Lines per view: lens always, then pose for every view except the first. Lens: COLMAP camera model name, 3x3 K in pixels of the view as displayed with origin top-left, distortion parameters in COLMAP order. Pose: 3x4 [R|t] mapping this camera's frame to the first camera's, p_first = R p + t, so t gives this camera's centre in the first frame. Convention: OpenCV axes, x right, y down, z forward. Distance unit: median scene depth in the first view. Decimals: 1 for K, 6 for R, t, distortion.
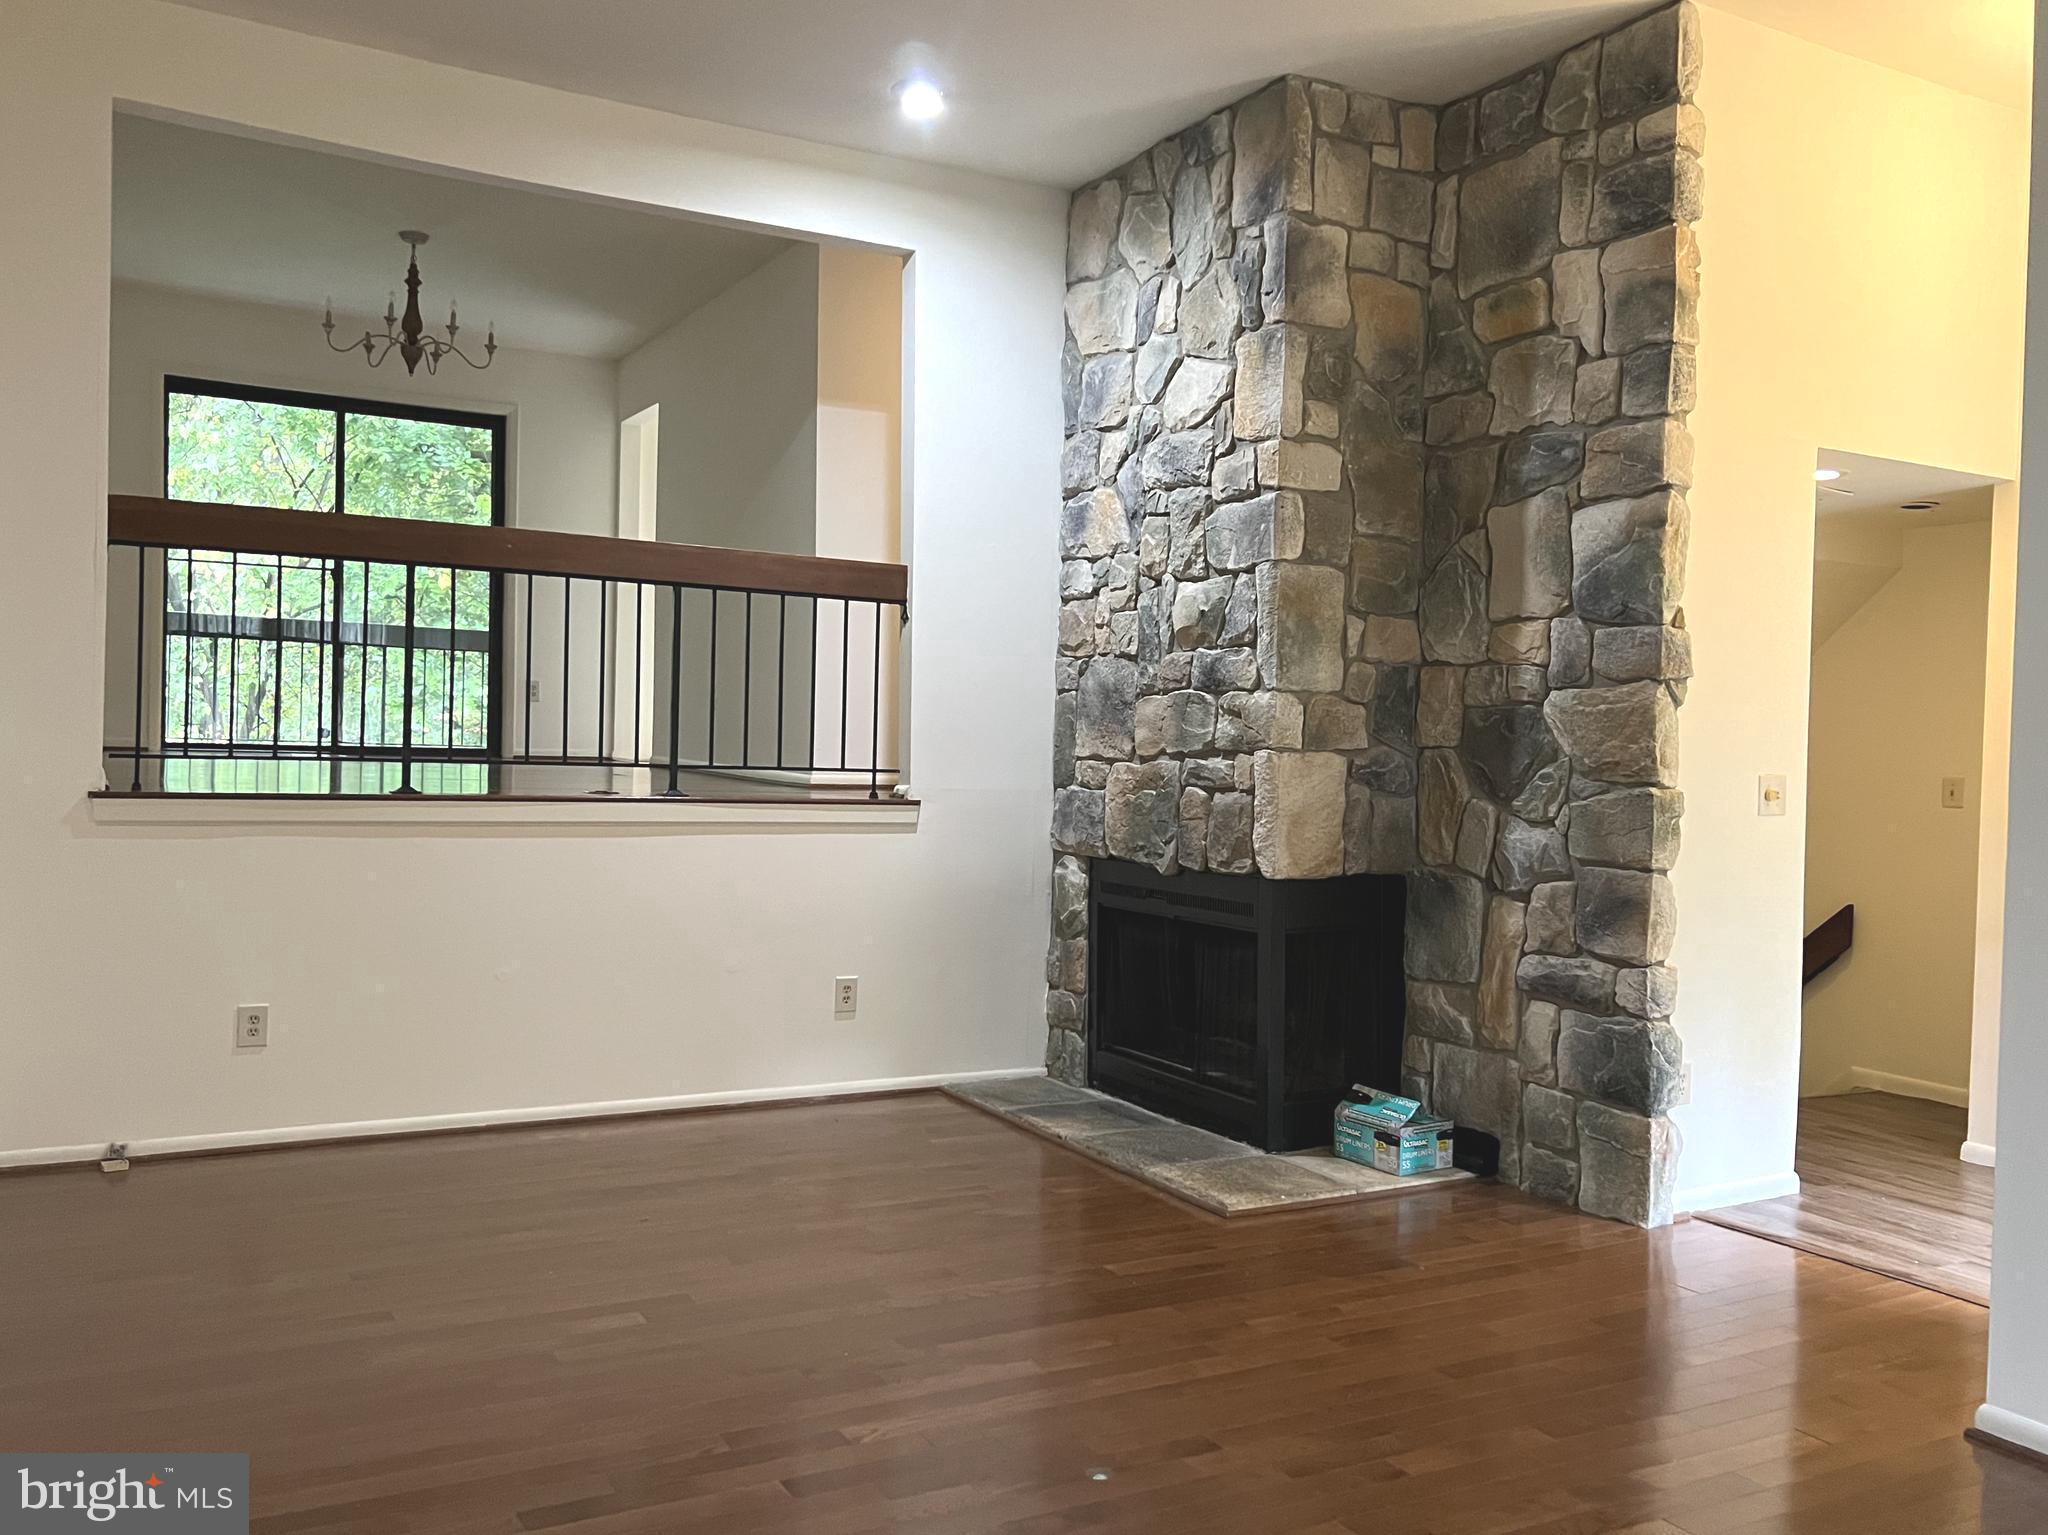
lens RADIAL K [[1590.6, 0, 1024.0], [0, 1590.6, 767.5], [0, 0, 1]] dist [0.001465, -0.008717]
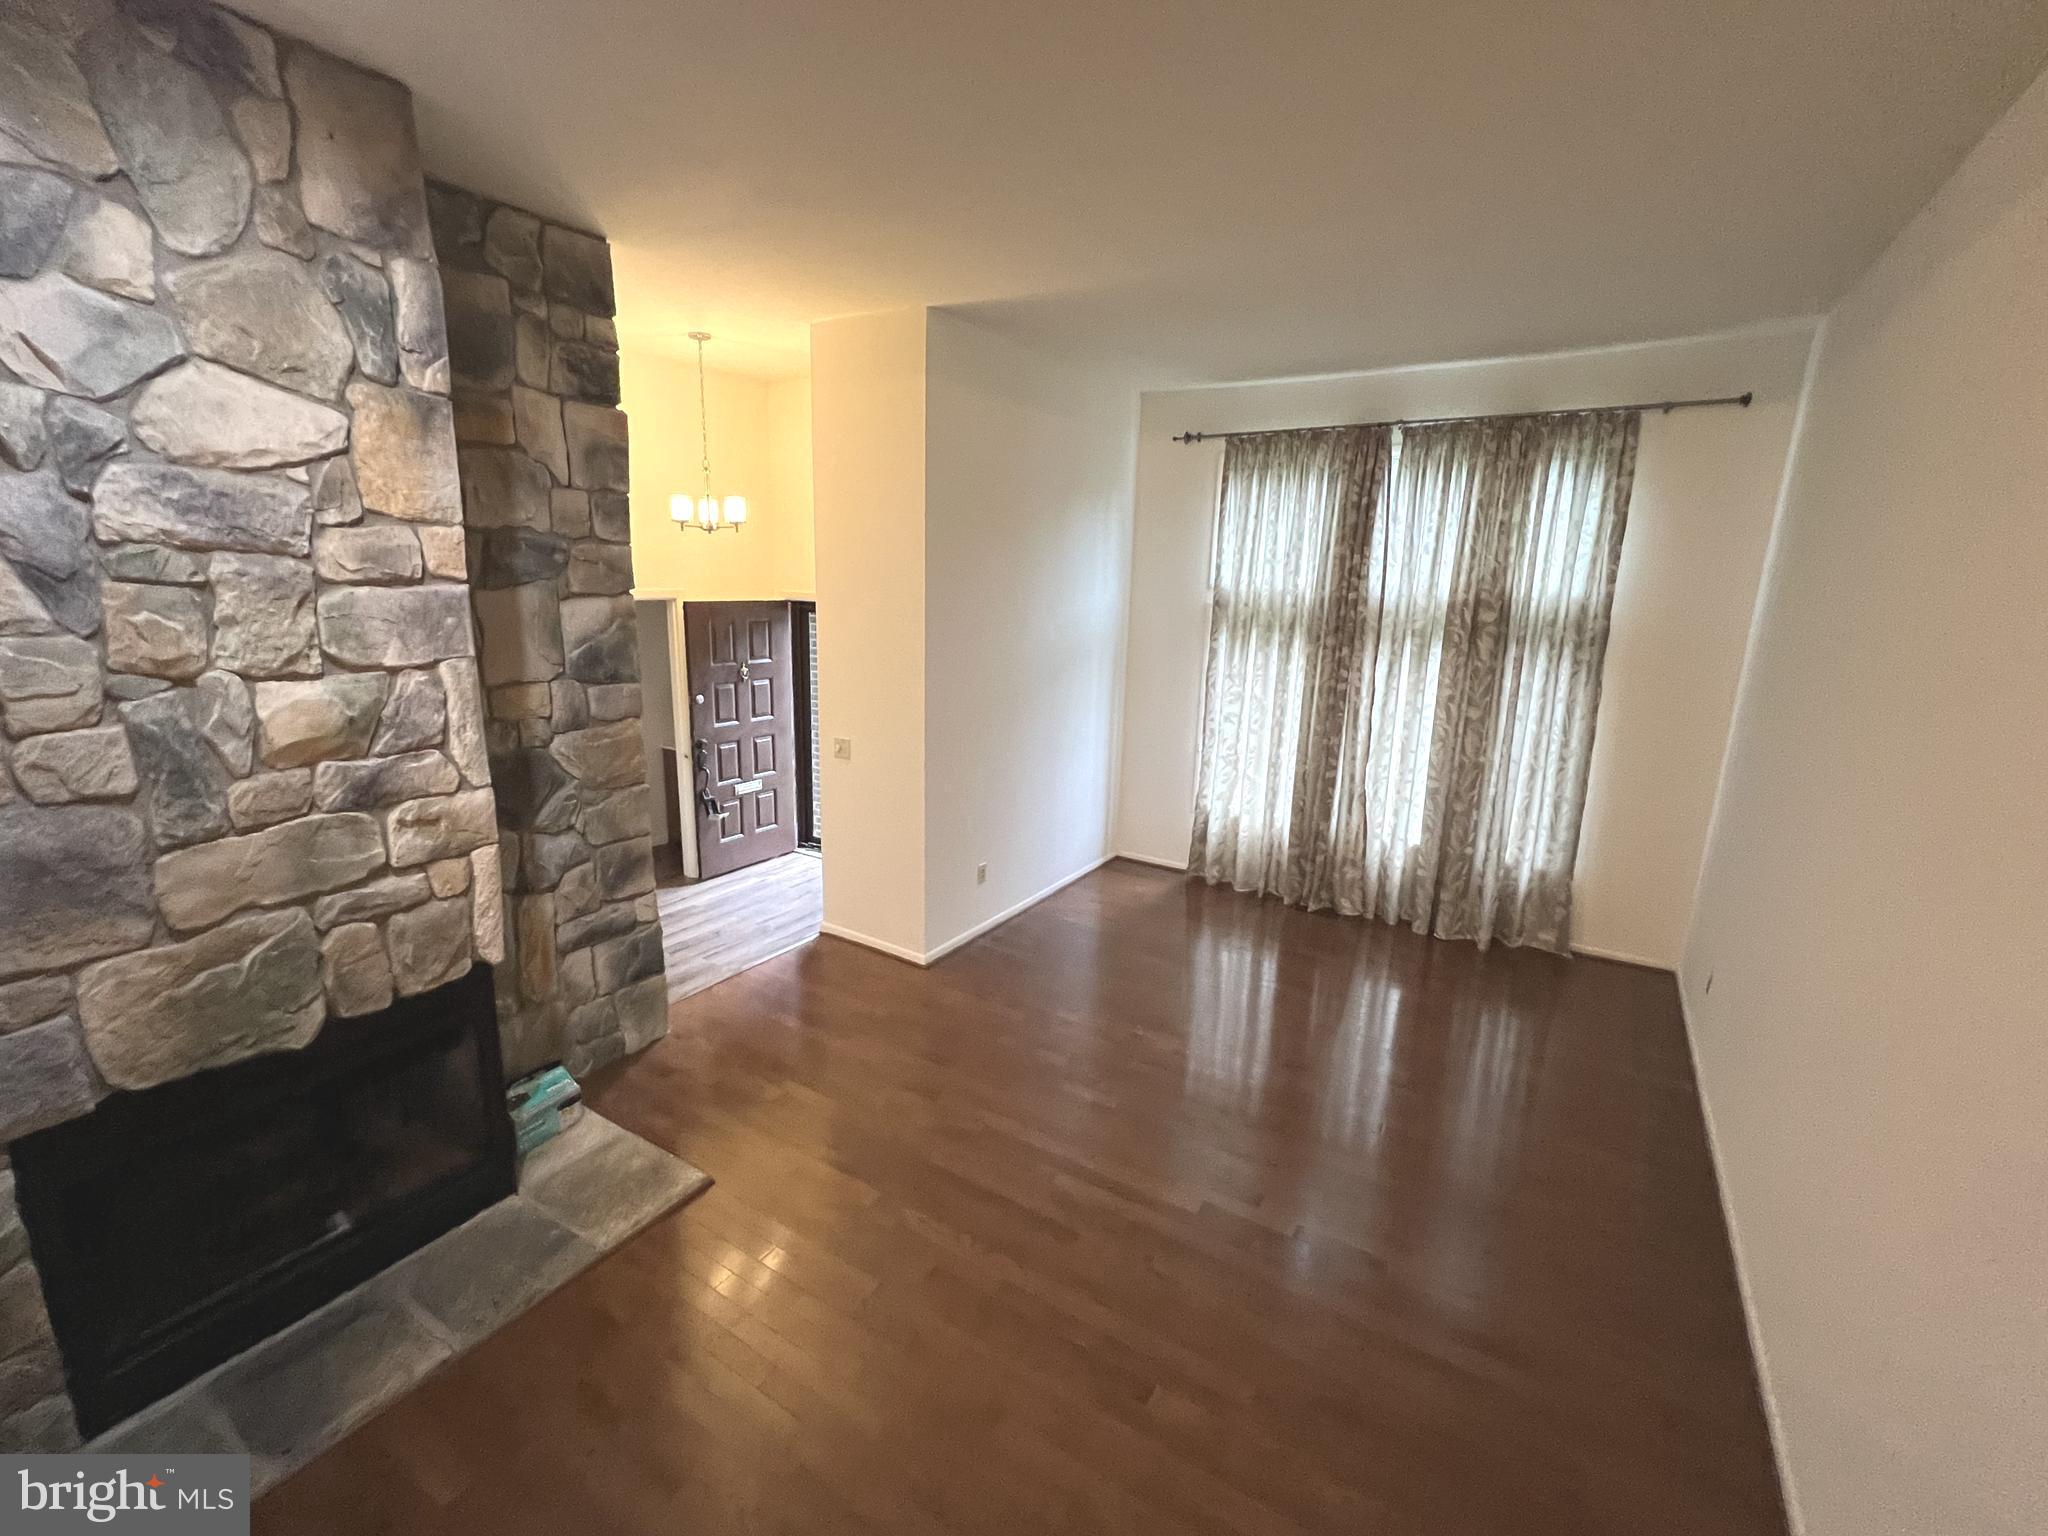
lens RADIAL K [[873.8, 0, 1024.0], [0, 873.8, 768.0], [0, 0, 1]] dist [-0.000819, -0.007377]
pose [[-0.478349, -0.226025, 0.848584, -0.453504], [-0.017784, 0.968605, 0.247969, -0.195765], [-0.877990, 0.103525, -0.467351, 0.929647]]
